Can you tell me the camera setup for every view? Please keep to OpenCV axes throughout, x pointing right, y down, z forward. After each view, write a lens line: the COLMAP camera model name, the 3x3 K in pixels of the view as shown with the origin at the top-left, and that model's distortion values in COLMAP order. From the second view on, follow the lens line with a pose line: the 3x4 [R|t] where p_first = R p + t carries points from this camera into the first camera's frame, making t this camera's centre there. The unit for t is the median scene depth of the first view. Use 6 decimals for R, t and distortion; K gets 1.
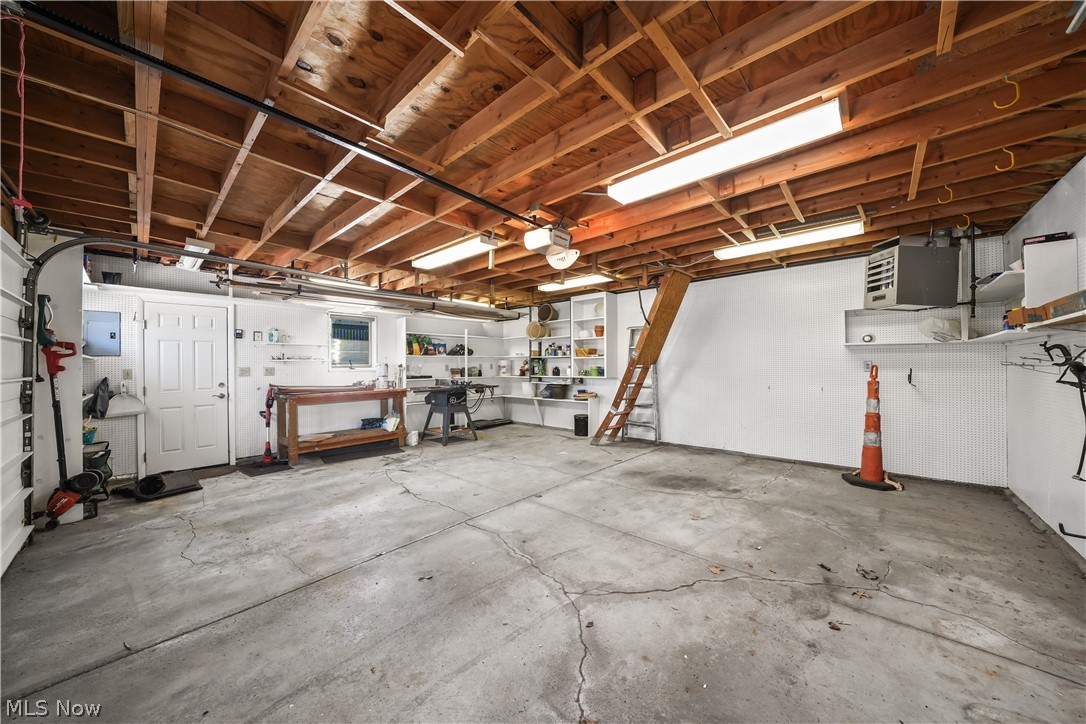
lens RADIAL K [[377.8, 0, 541.2], [0, 377.8, 366.4], [0, 0, 1]] dist [-0.018317, 0.000074]
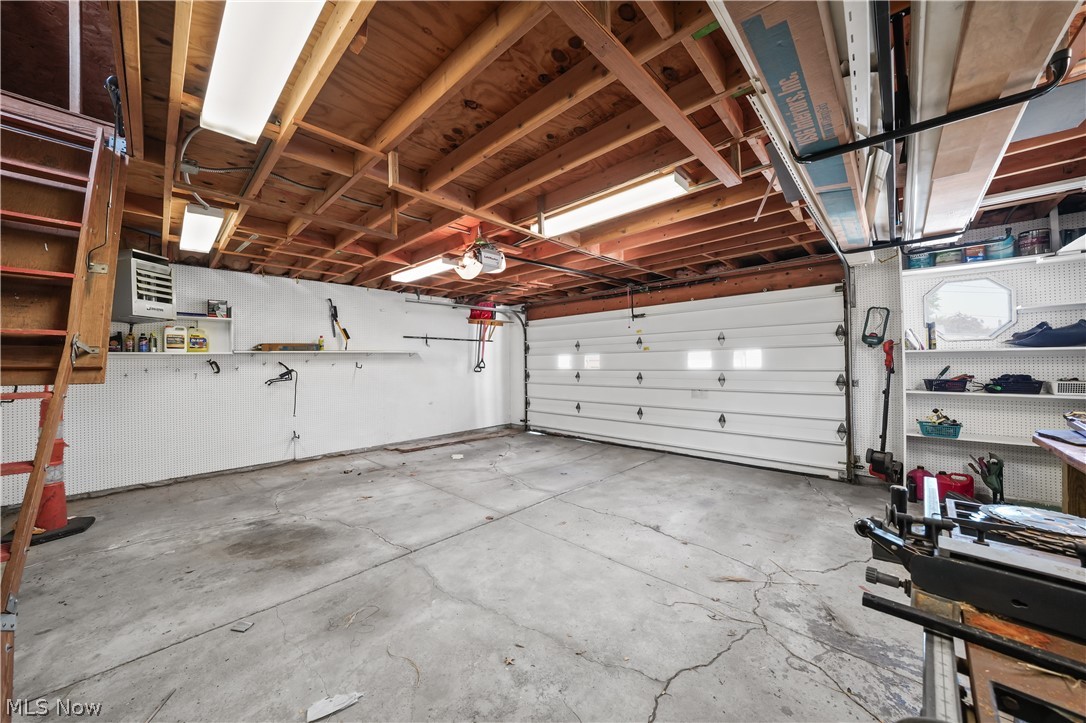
lens RADIAL K [[377.8, 0, 541.2], [0, 377.8, 365.9], [0, 0, 1]] dist [-0.018317, 0.000074]
pose [[-0.999519, 0.019752, 0.023926, -0.160461], [0.020074, 0.999711, 0.013260, -0.020342], [-0.023657, 0.013734, -0.999626, 1.937085]]
